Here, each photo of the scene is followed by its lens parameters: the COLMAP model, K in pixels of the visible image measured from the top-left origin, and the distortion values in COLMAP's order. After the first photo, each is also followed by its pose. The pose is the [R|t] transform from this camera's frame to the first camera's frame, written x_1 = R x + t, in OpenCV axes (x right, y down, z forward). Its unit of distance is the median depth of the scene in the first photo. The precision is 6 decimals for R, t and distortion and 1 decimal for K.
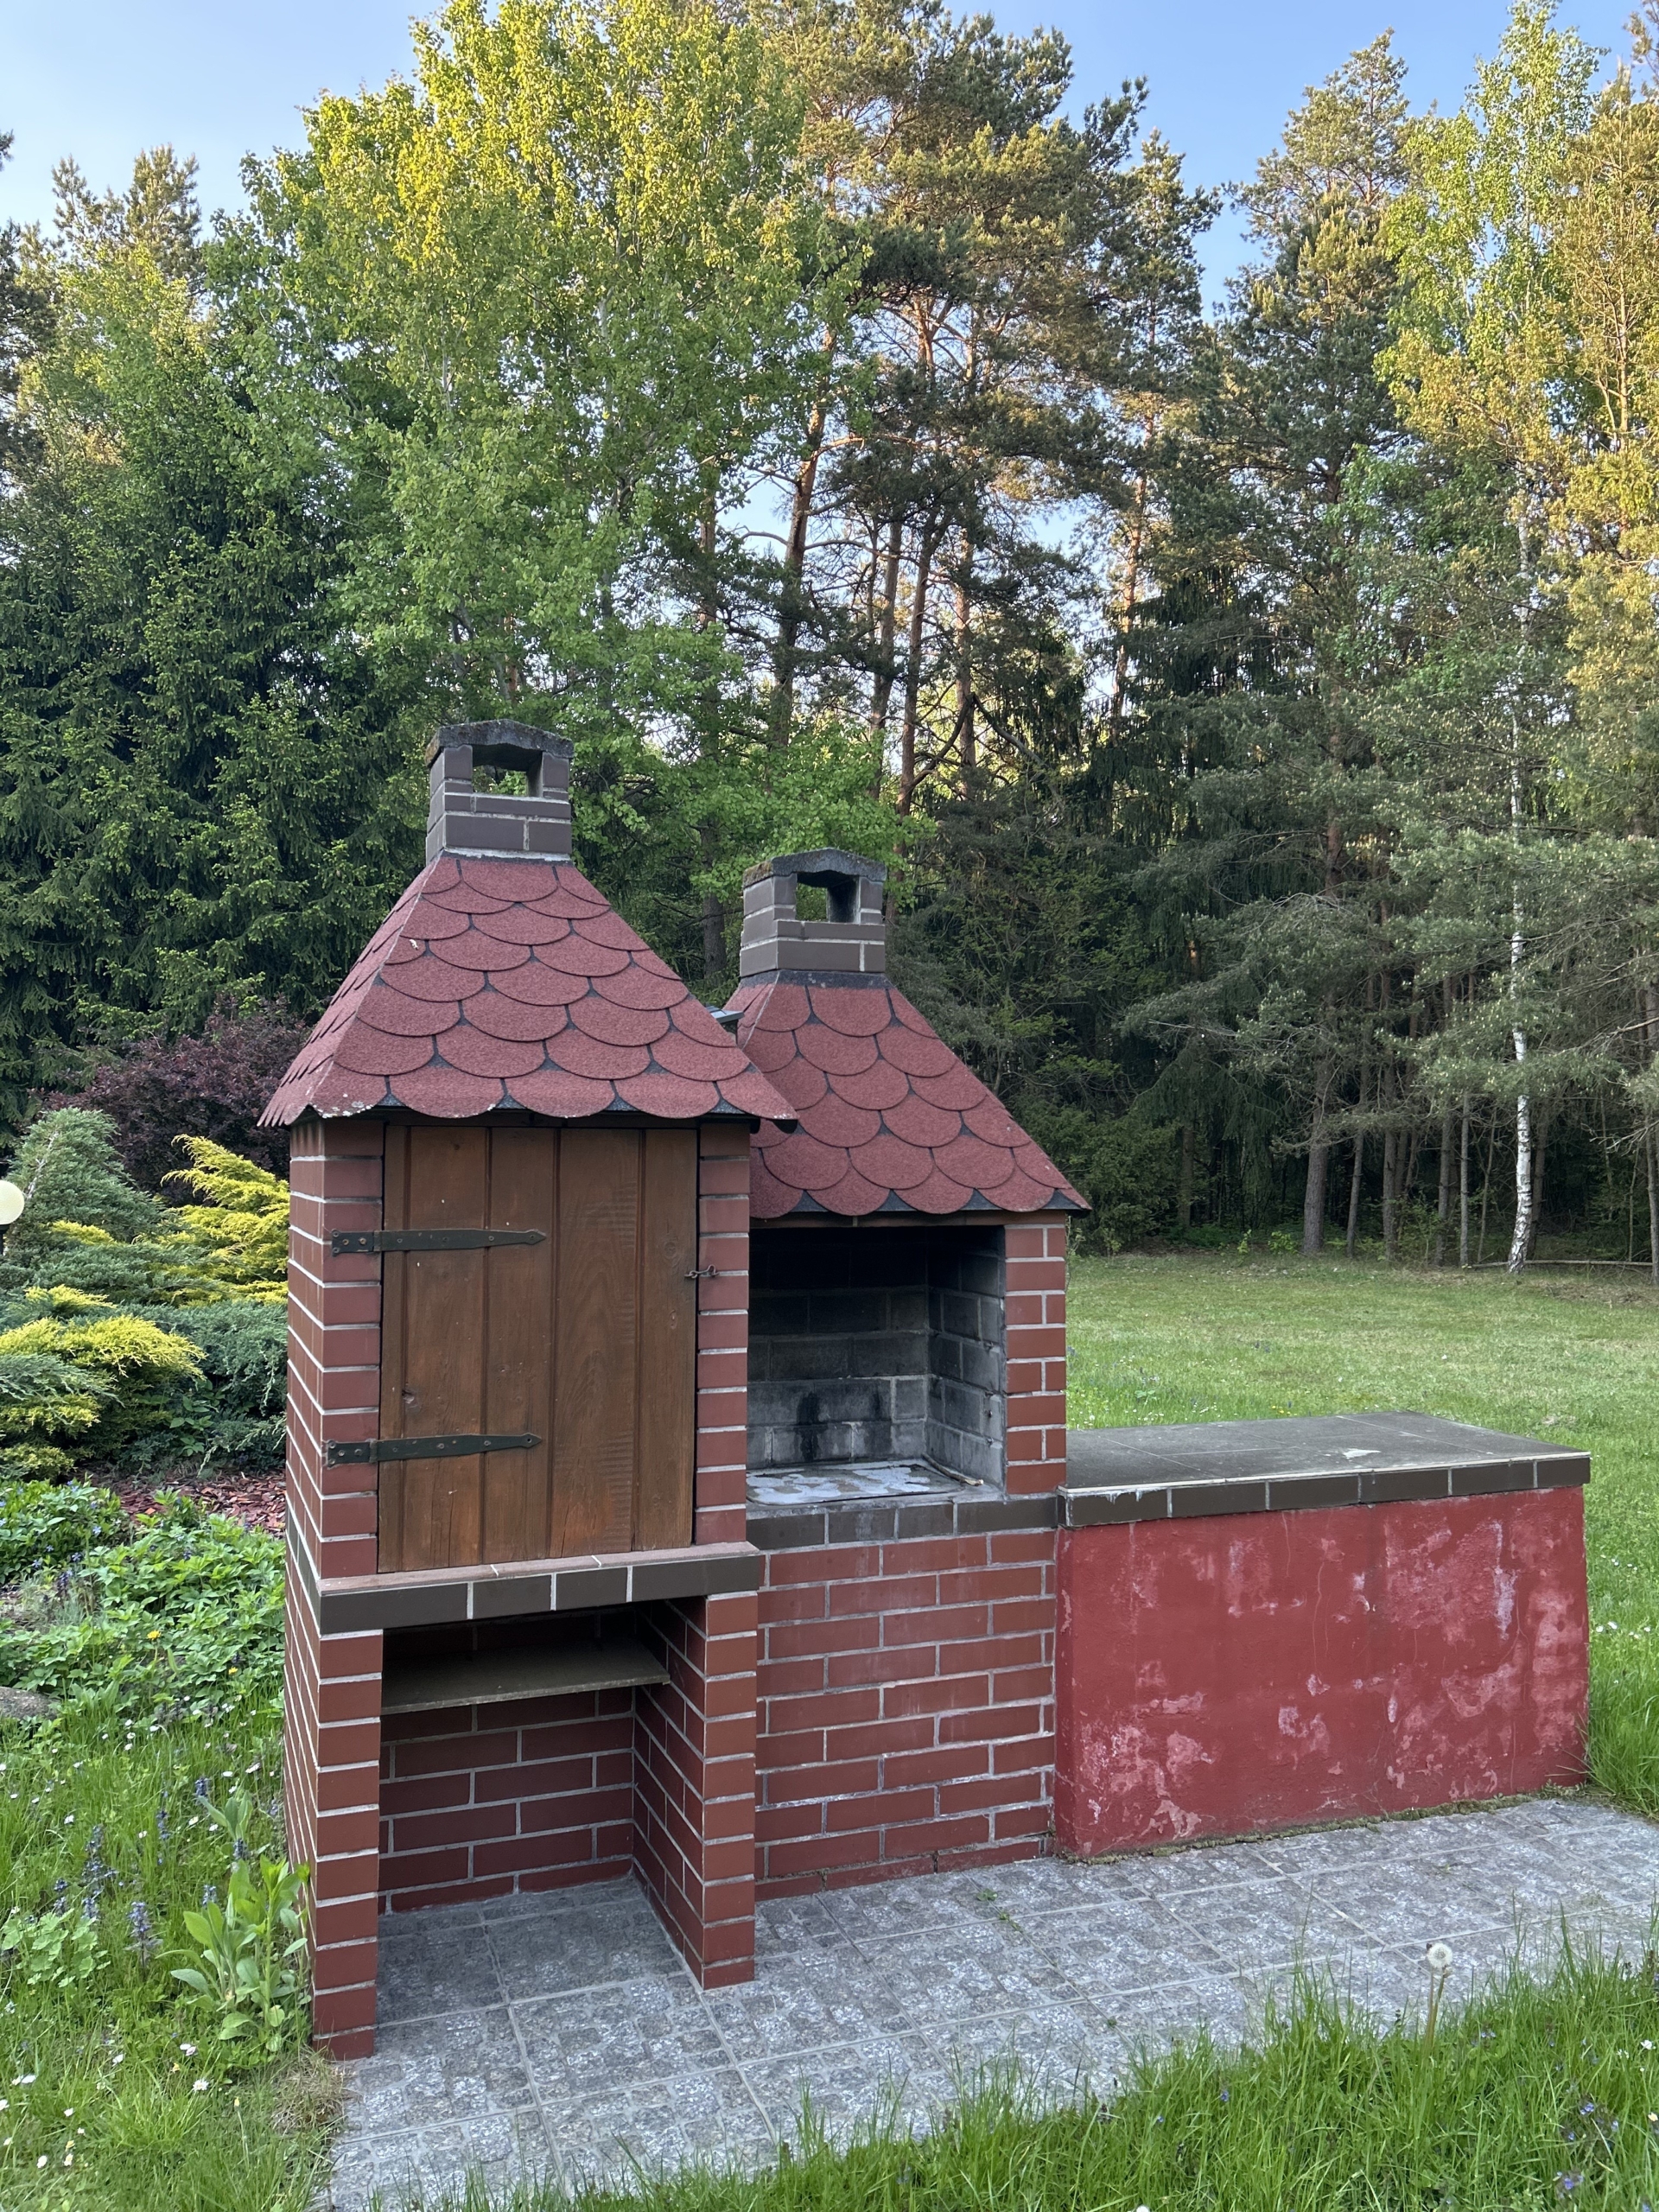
lens RADIAL K [[1657.1, 0, 826.0], [0, 1657.1, 1121.1], [0, 0, 1]] dist [0.064253, -0.072905]
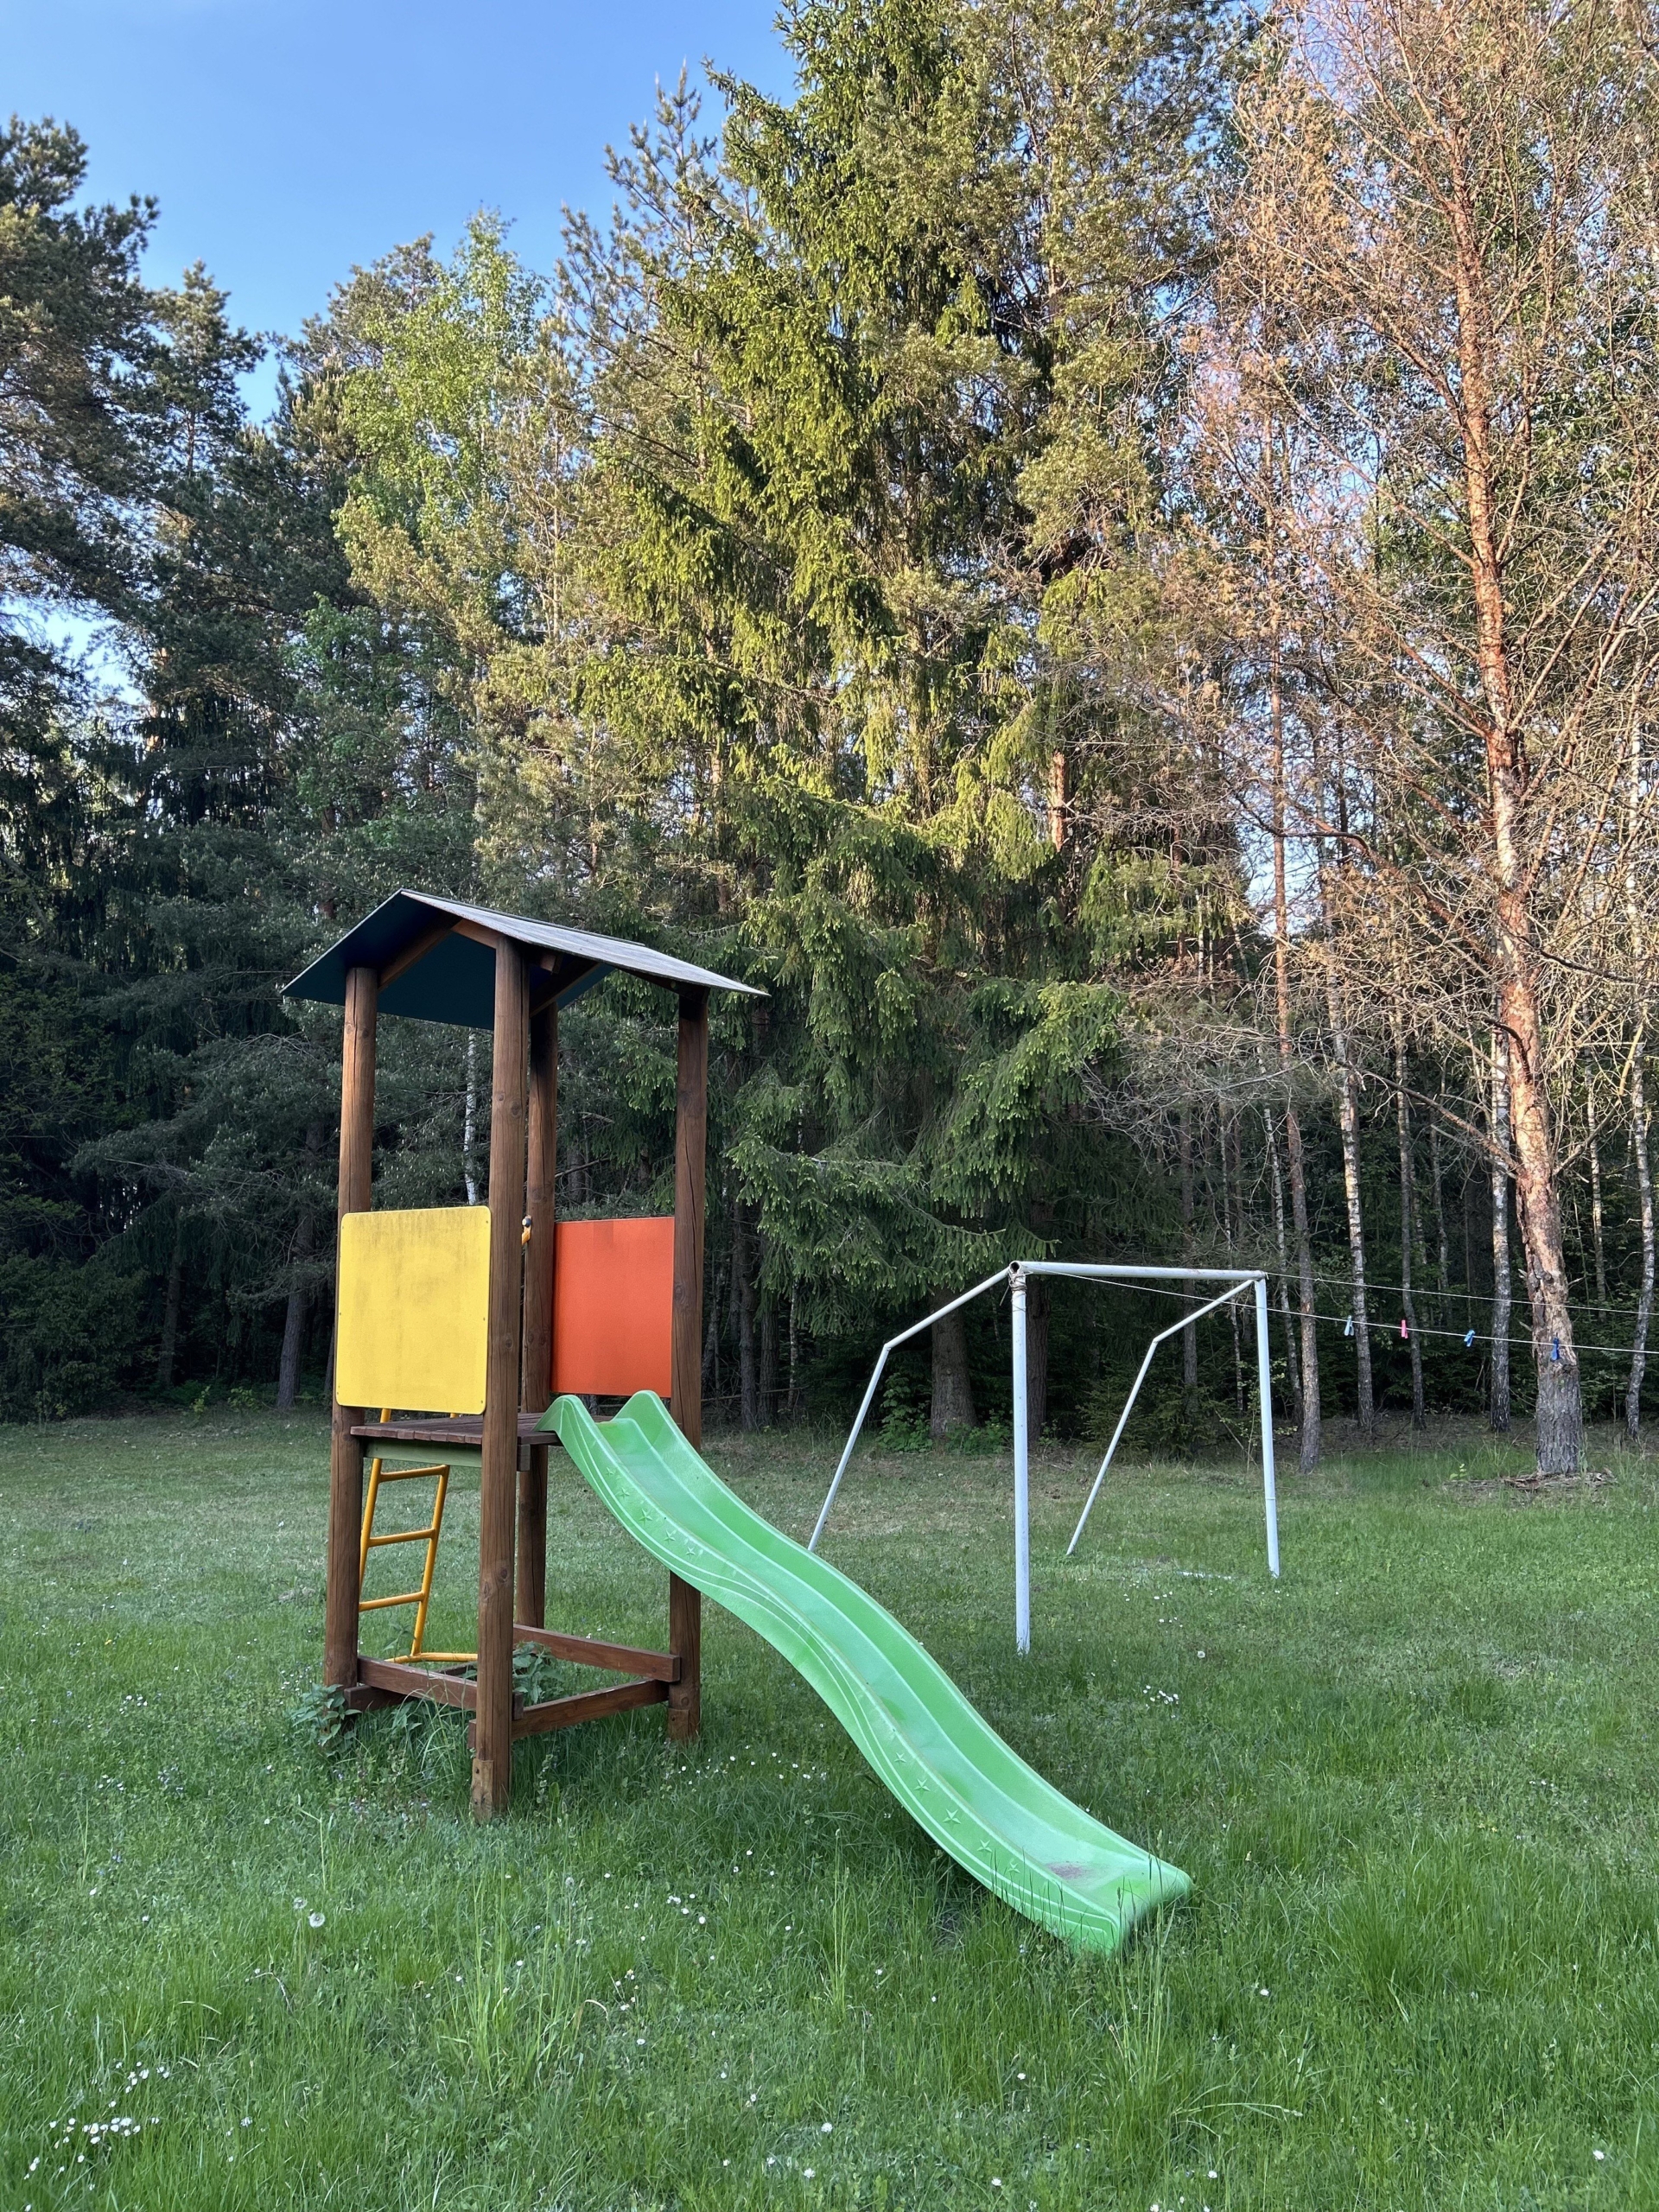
lens RADIAL K [[1657.1, 0, 826.6], [0, 1657.1, 1110.7], [0, 0, 1]] dist [0.064253, -0.072905]
pose [[0.871939, 0.049483, 0.487108, 0.101457], [-0.004430, 0.995637, -0.093211, -0.003732], [-0.489595, 0.079116, 0.868353, 0.003174]]
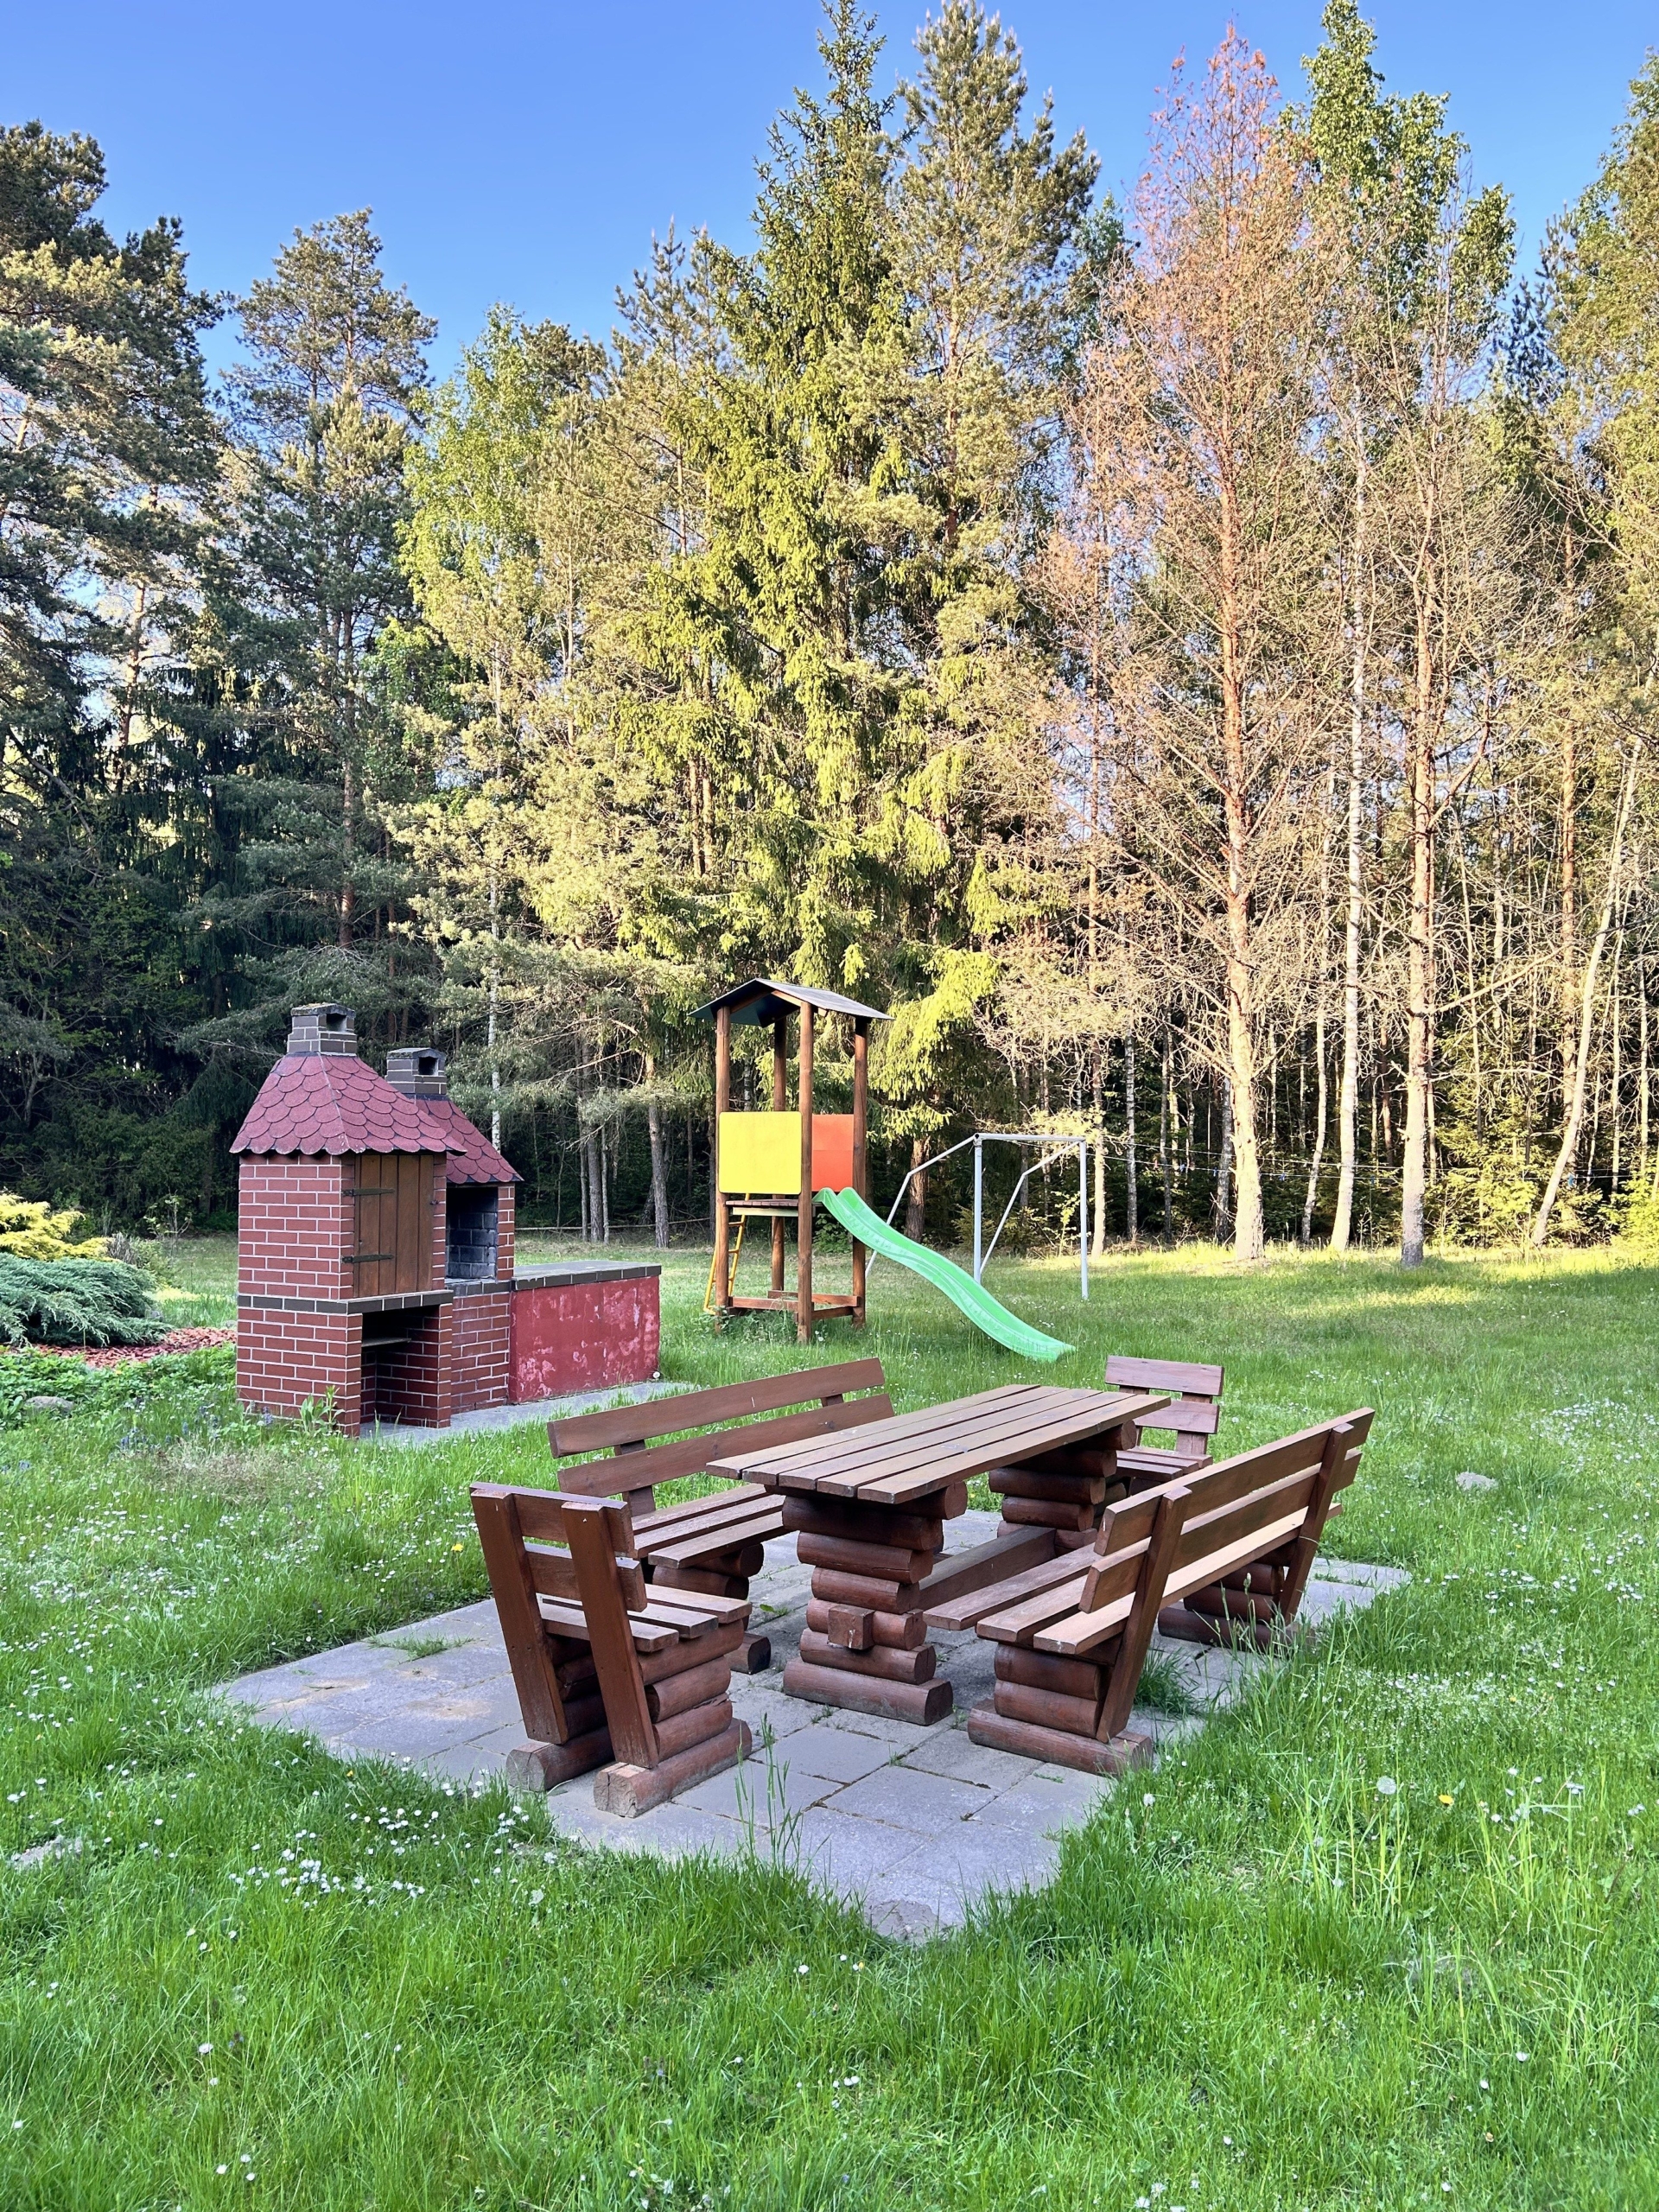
lens RADIAL K [[1657.1, 0, 820.5], [0, 1657.1, 1111.6], [0, 0, 1]] dist [0.064253, -0.072905]
pose [[0.803215, 0.015228, 0.595495, -0.175044], [-0.014634, 0.999876, -0.005830, -0.008968], [-0.595509, -0.004032, 0.803338, -0.247941]]
